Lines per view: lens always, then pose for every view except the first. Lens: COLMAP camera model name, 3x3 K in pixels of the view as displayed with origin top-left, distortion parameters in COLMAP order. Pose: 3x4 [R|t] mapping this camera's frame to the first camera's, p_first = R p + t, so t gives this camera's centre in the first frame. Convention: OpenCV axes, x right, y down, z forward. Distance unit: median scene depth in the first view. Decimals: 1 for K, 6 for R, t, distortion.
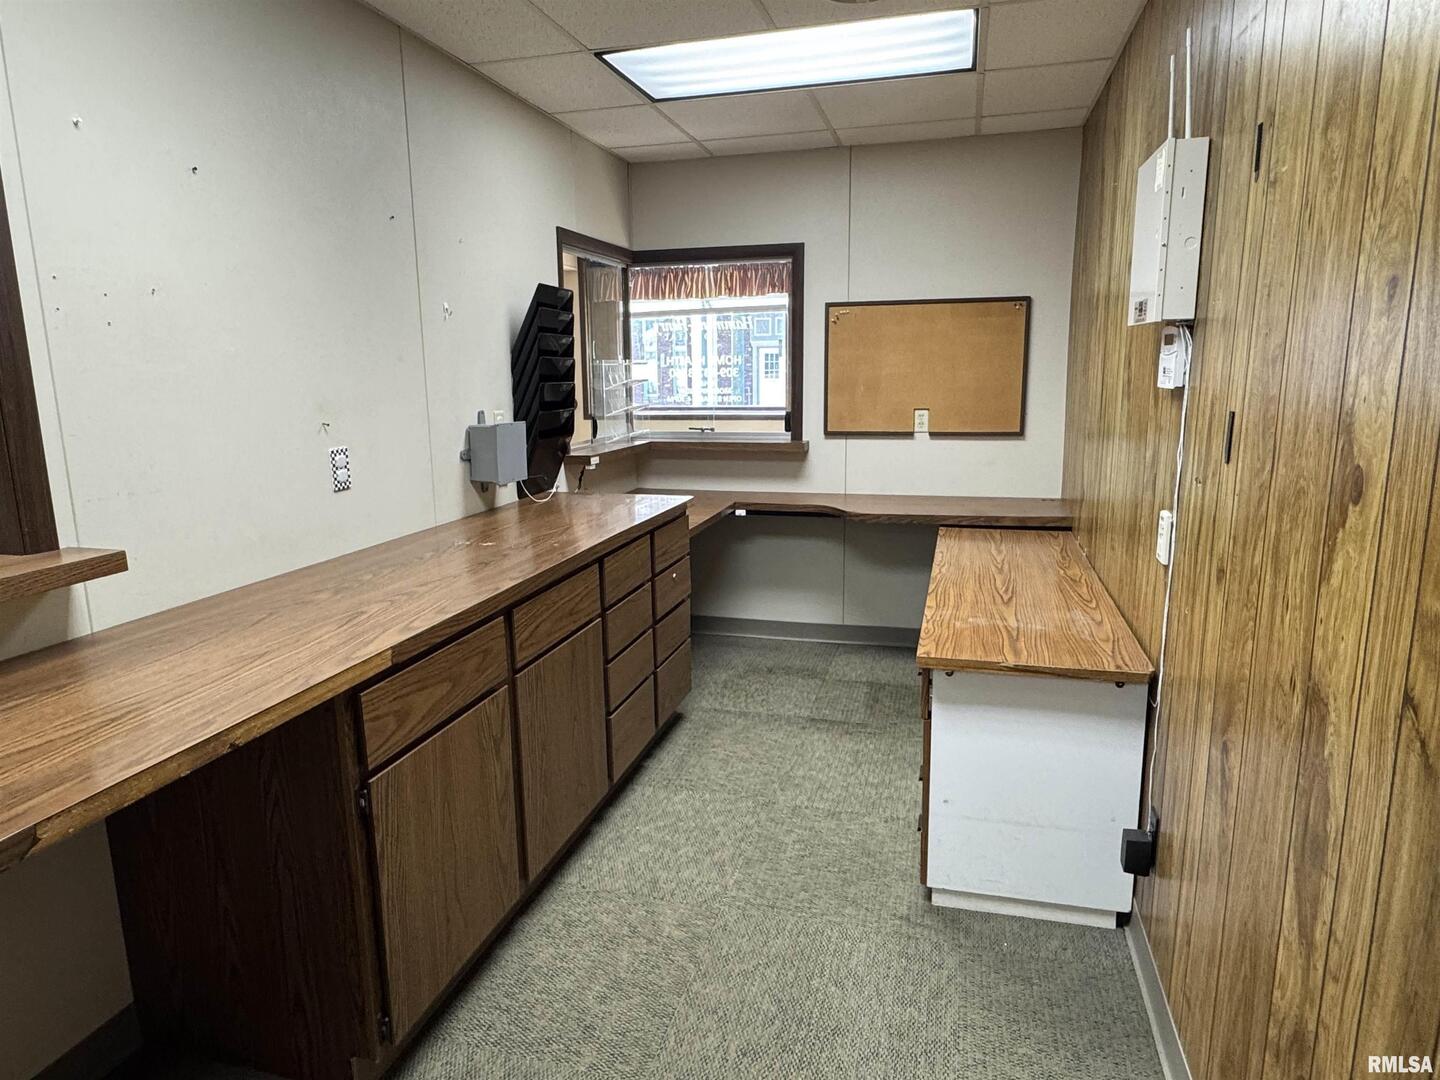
lens RADIAL K [[887.3, 0, 719.0], [0, 887.3, 539.2], [0, 0, 1]] dist [-0.009085, -0.004023]
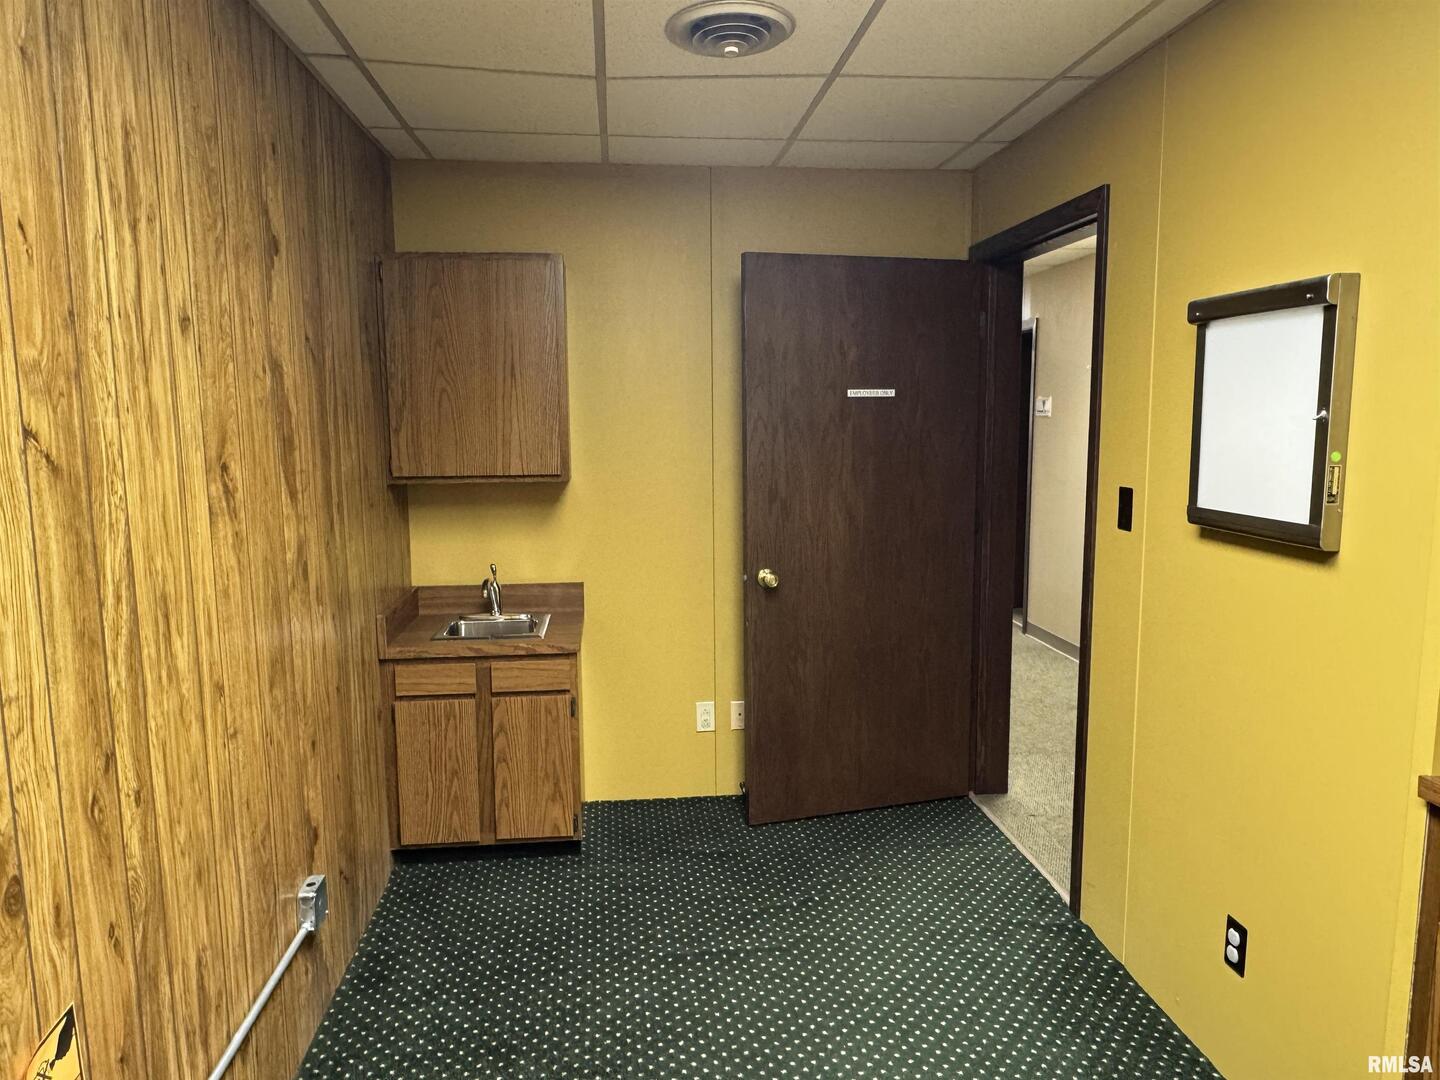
lens RADIAL K [[956.8, 0, 725.1], [0, 956.8, 538.4], [0, 0, 1]] dist [-0.000427, -0.000423]
pose [[-0.932329, 0.050221, -0.358108, 0.458514], [-0.065768, 0.950243, 0.304488, -0.122822], [0.355581, 0.307435, -0.882636, 2.696447]]
